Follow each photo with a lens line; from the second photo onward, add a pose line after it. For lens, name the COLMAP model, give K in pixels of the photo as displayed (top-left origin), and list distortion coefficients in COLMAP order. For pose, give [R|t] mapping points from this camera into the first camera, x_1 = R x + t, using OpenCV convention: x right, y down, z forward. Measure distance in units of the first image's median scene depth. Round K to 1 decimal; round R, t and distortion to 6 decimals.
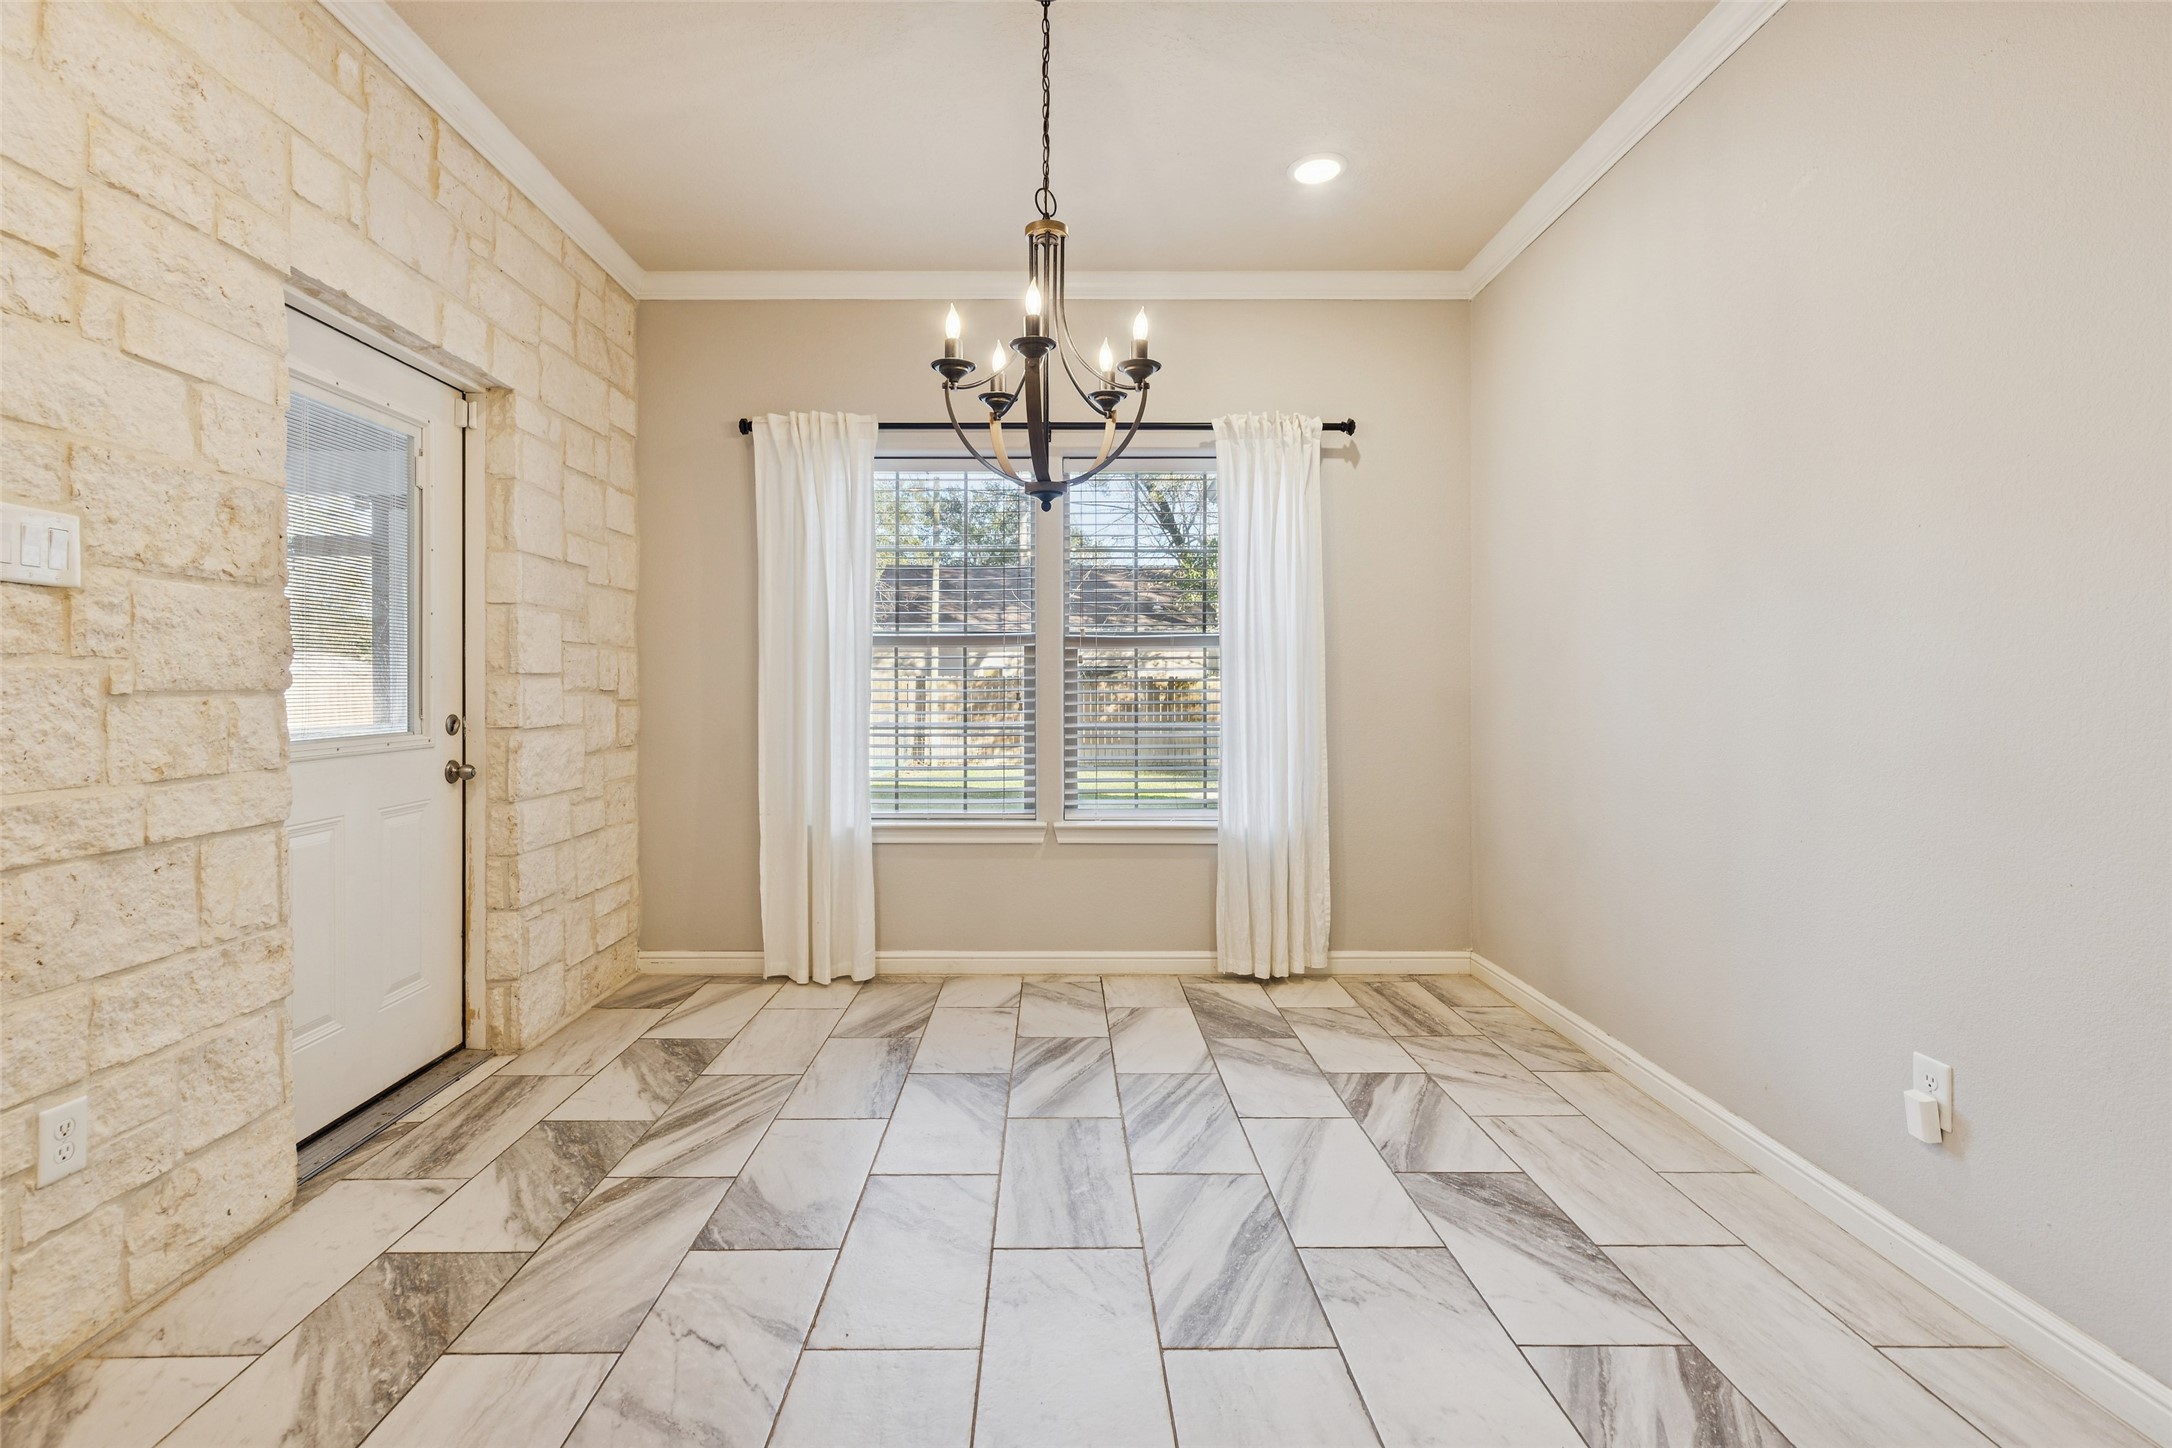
lens RADIAL K [[989.6, 0, 1057.4], [0, 989.6, 685.5], [0, 0, 1]] dist [0.005047, -0.002091]
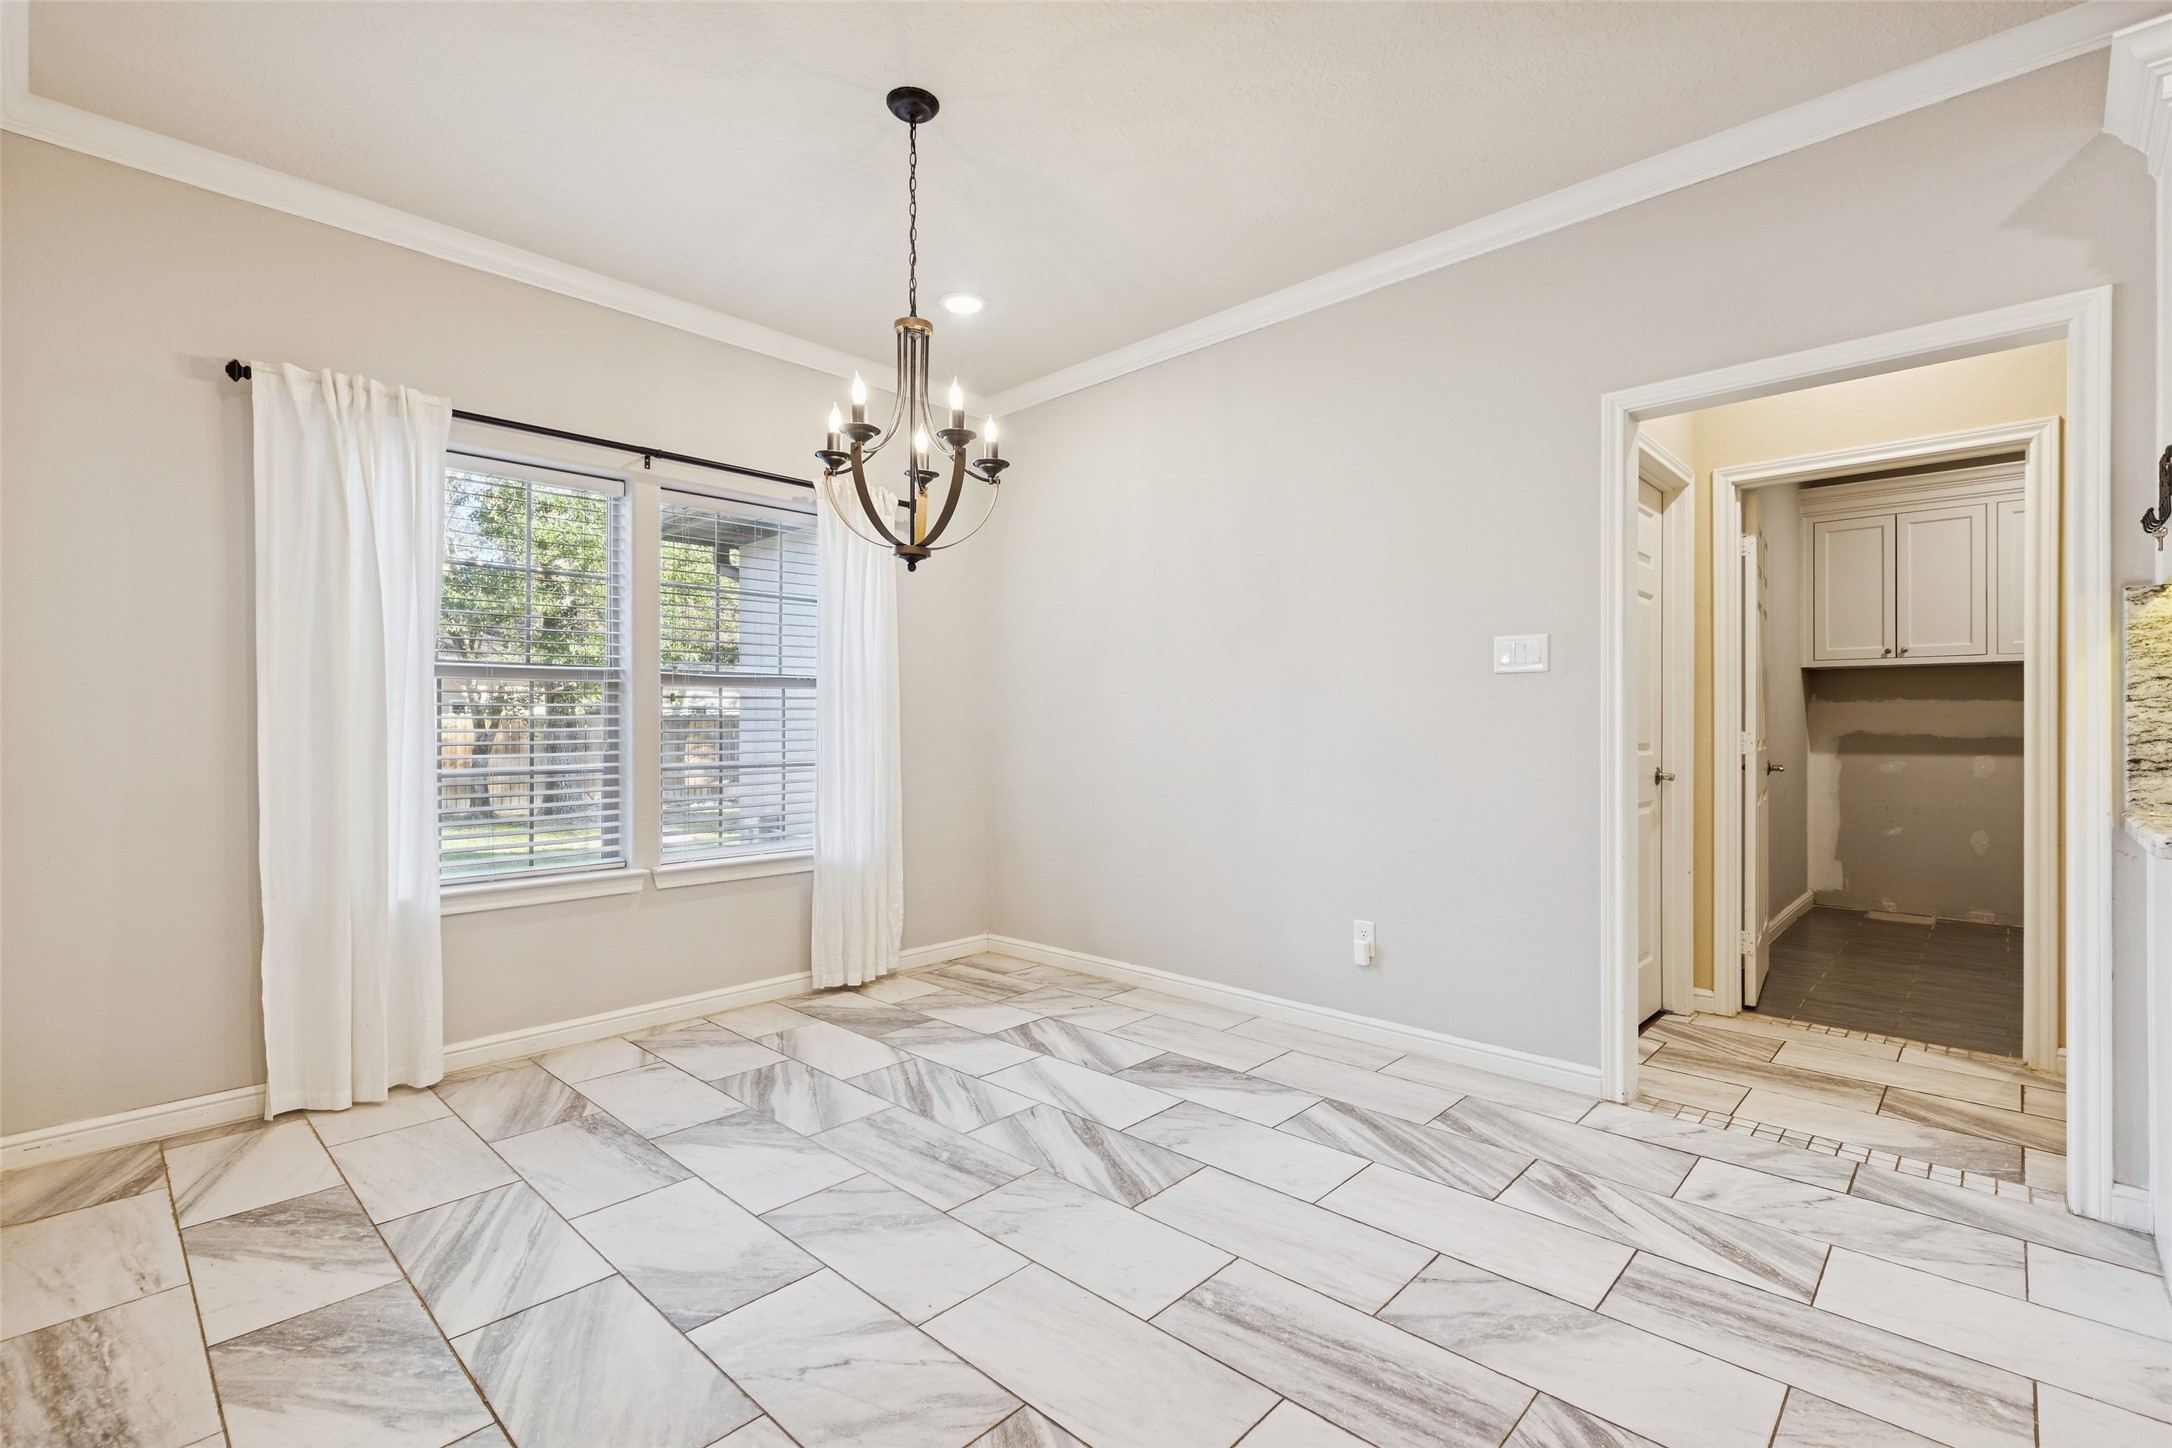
lens RADIAL K [[971.9, 0, 1092.0], [0, 971.9, 720.2], [0, 0, 1]] dist [-0.002204, 0.001004]
pose [[0.688827, 0.000951, 0.724925, -0.594405], [0.000732, 0.999998, -0.002007, -0.002506], [-0.724926, 0.001913, 0.688824, 0.072923]]
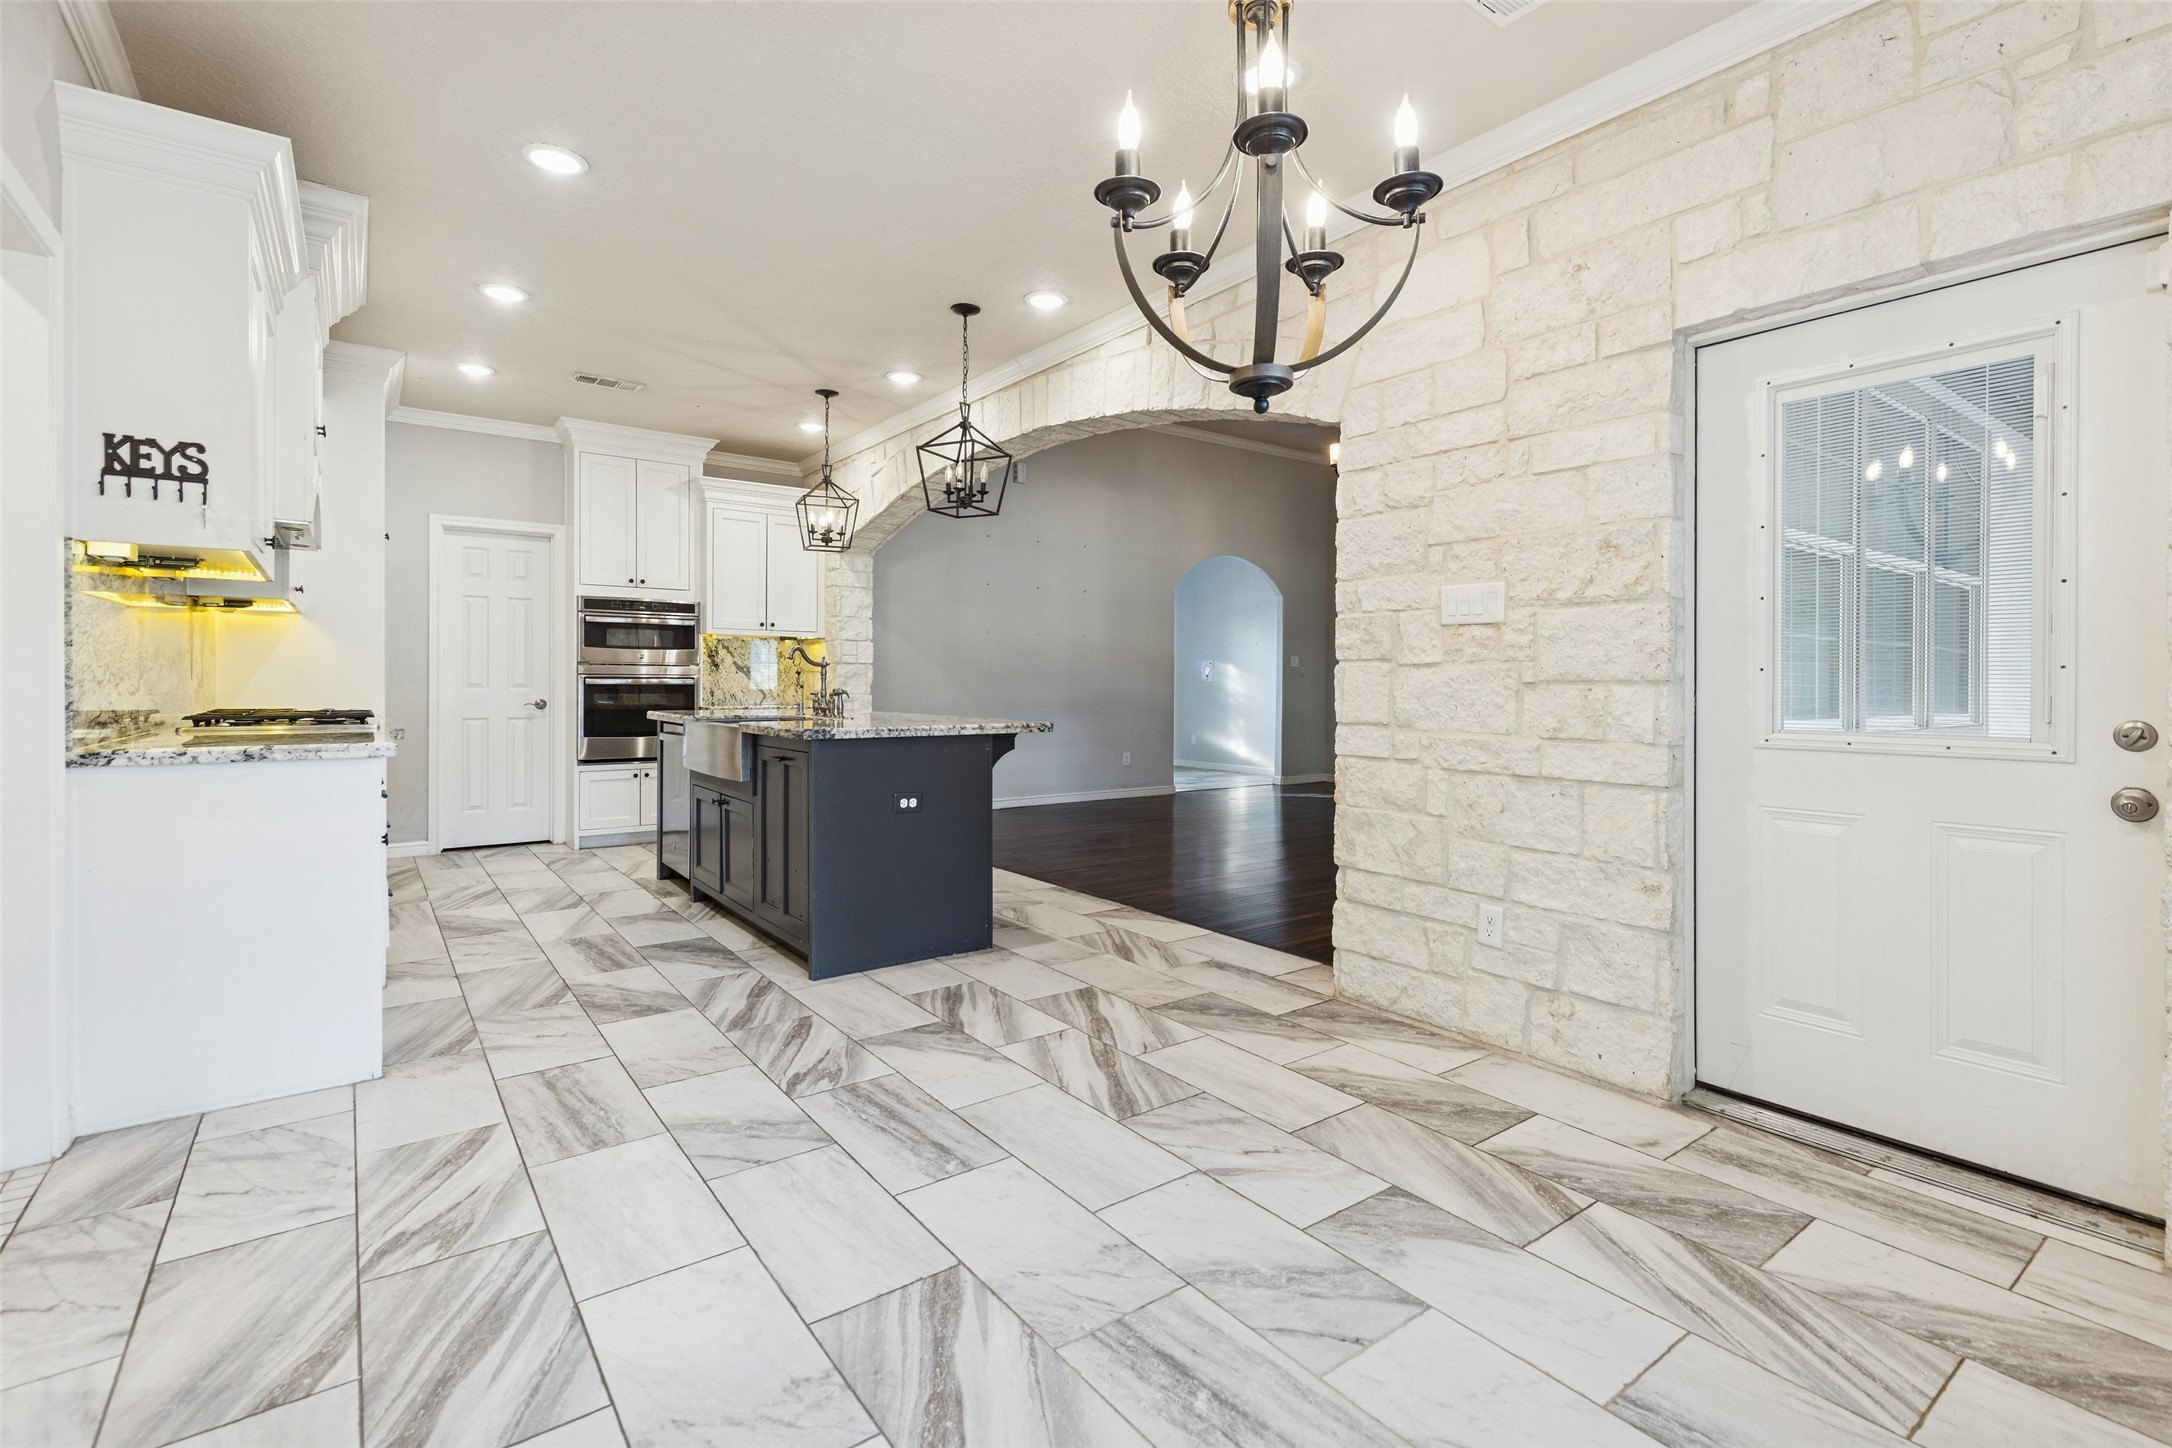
lens RADIAL K [[989.6, 0, 1109.8], [0, 989.6, 696.7], [0, 0, 1]] dist [0.005047, -0.002091]
pose [[-0.795809, 0.005971, -0.605518, 0.423958], [-0.005018, 0.999852, 0.016455, 0.005965], [0.605527, 0.016134, -0.795662, 1.299394]]
